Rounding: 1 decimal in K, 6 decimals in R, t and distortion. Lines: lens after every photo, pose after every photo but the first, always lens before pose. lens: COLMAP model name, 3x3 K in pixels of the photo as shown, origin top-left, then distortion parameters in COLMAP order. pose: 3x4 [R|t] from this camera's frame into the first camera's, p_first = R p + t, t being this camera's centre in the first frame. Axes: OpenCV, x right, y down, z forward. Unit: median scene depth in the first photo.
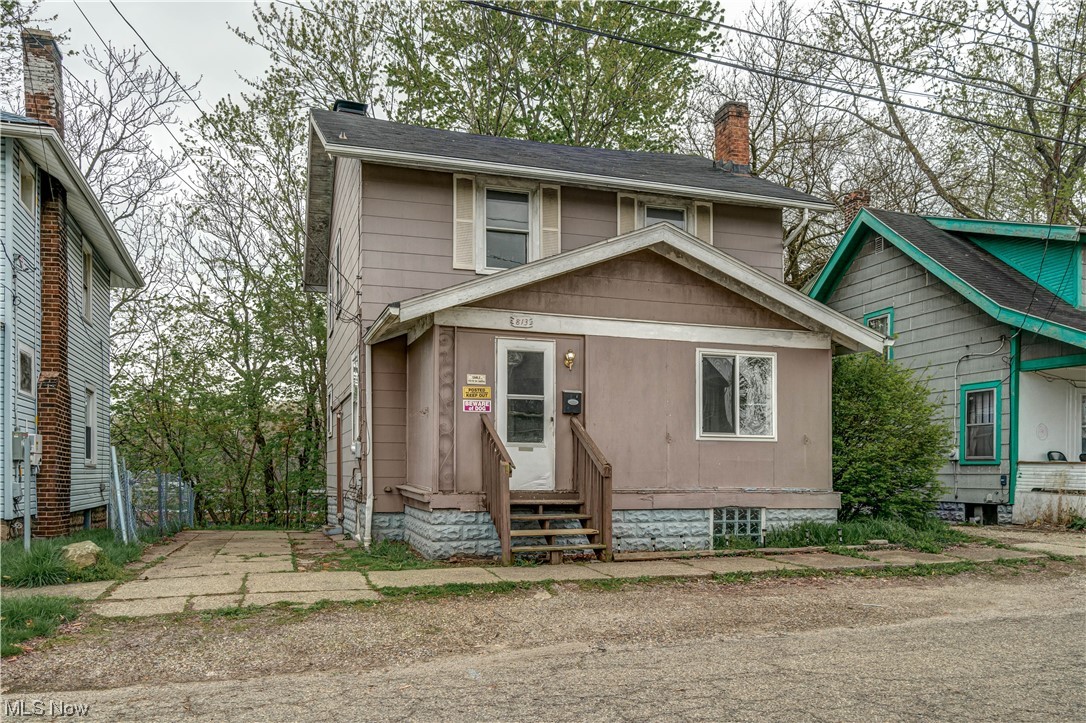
lens RADIAL K [[866.5, 0, 543.0], [0, 866.5, 361.5], [0, 0, 1]] dist [-0.000554, -0.006347]
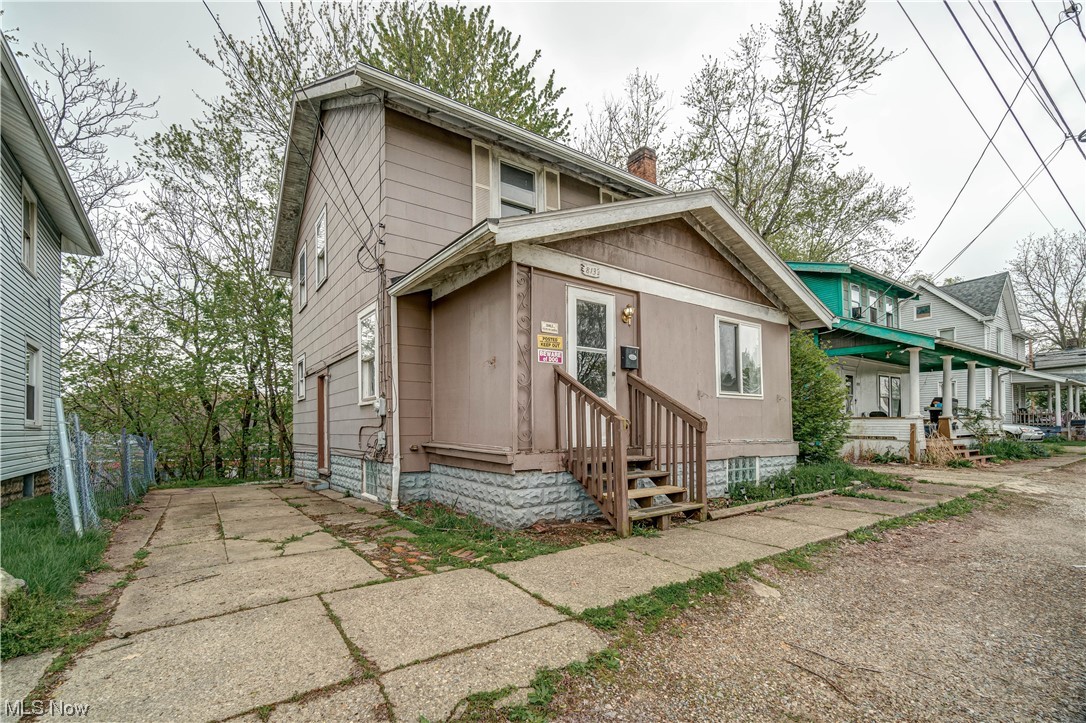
lens RADIAL K [[491.3, 0, 535.8], [0, 491.3, 380.8], [0, 0, 1]] dist [-0.004560, 0.000221]
pose [[0.954740, 0.017146, 0.296947, -0.230708], [-0.025957, 0.999331, 0.025753, 0.060284], [-0.296307, -0.032296, 0.954547, 0.478634]]
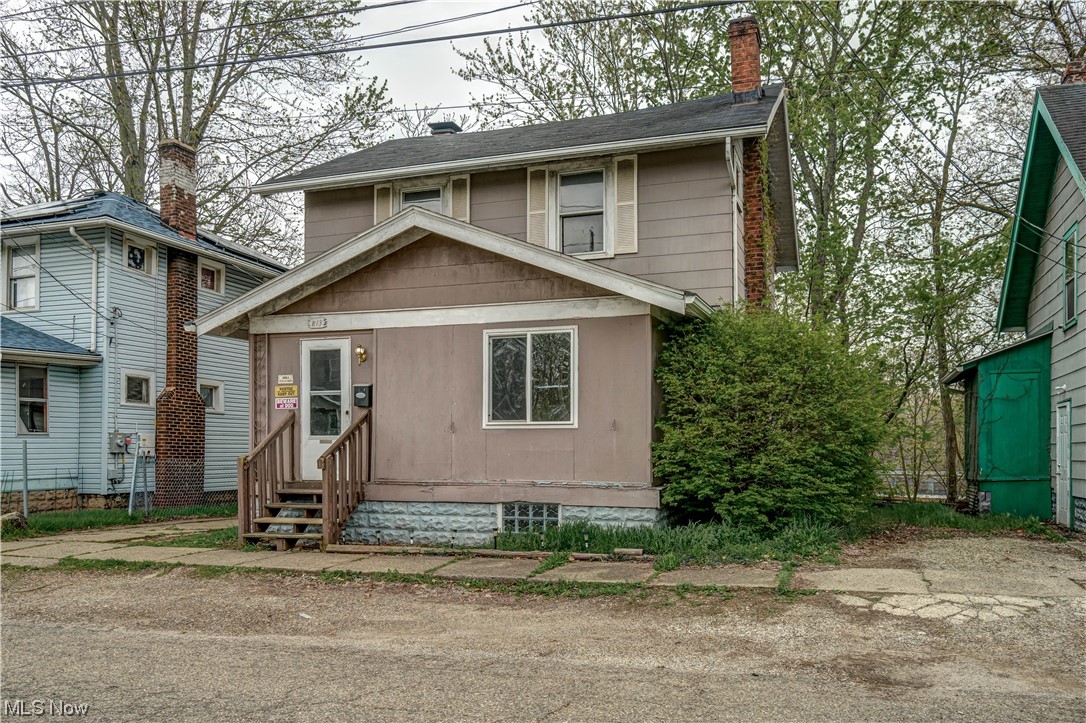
lens RADIAL K [[856.9, 0, 542.7], [0, 856.9, 345.3], [0, 0, 1]] dist [0.005679, 0.000494]
pose [[0.790482, -0.079497, -0.607304, 0.802569], [0.081556, 0.996373, -0.024270, 0.028987], [0.607031, -0.030344, 0.794099, 0.313927]]
